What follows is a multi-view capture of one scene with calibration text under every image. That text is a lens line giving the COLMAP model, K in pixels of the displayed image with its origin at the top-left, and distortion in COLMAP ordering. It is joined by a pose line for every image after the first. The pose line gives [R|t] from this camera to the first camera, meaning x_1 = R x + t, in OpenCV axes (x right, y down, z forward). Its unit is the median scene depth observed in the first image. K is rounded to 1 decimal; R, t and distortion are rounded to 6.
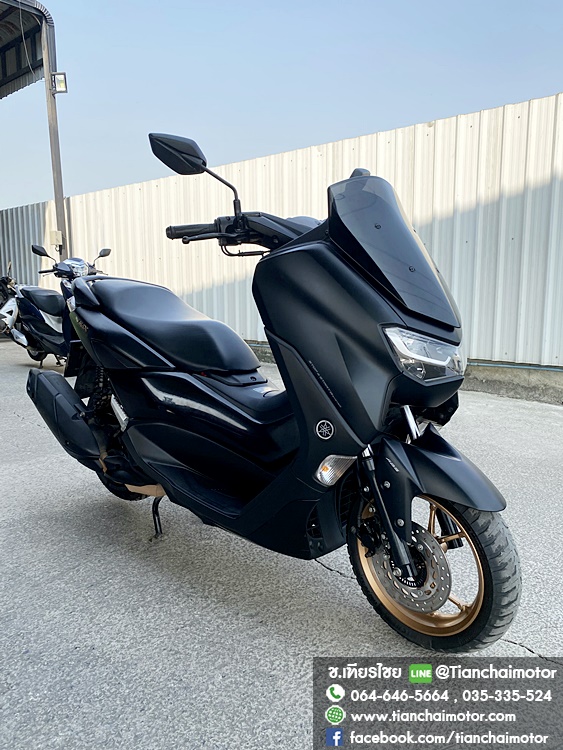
lens RADIAL K [[573.7, 0, 275.9], [0, 573.7, 370.9], [0, 0, 1]] dist [0.015386, -0.017944]
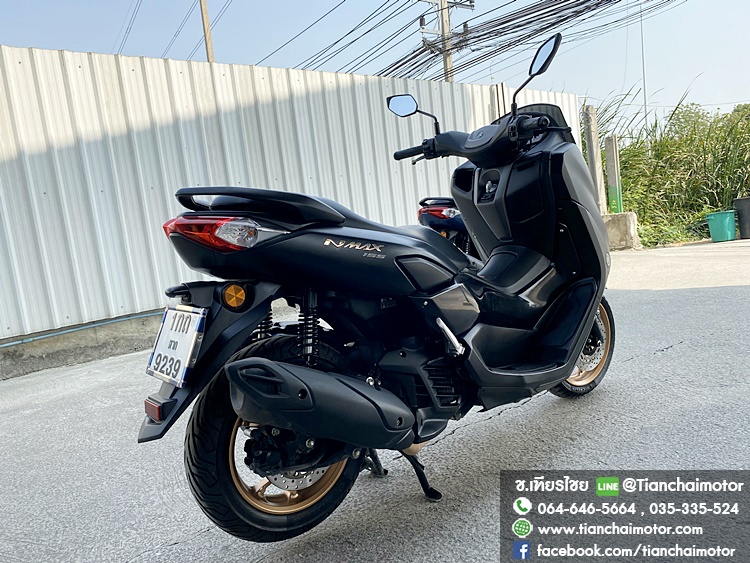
lens RADIAL K [[573.7, 0, 376.3], [0, 573.7, 280.9], [0, 0, 1]] dist [0.015386, -0.017944]
pose [[0.125553, -0.126707, 0.983962, -1.132738], [0.259390, 0.961503, 0.090717, -0.109945], [-0.957577, 0.243840, 0.153586, 1.008964]]
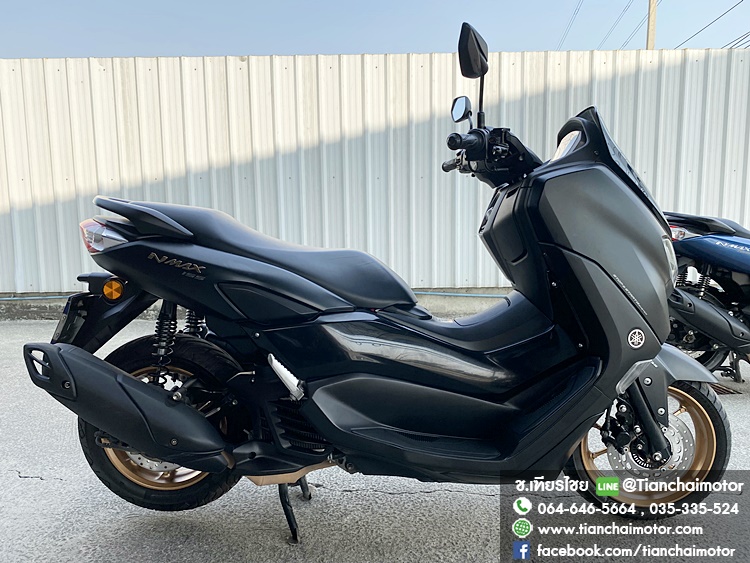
lens RADIAL K [[573.7, 0, 376.2], [0, 573.7, 282.3], [0, 0, 1]] dist [0.015386, -0.017944]
pose [[0.740614, -0.075459, 0.667680, -0.707712], [0.108218, 0.994097, -0.007690, -0.032163], [-0.663159, 0.077950, 0.744408, 0.379987]]
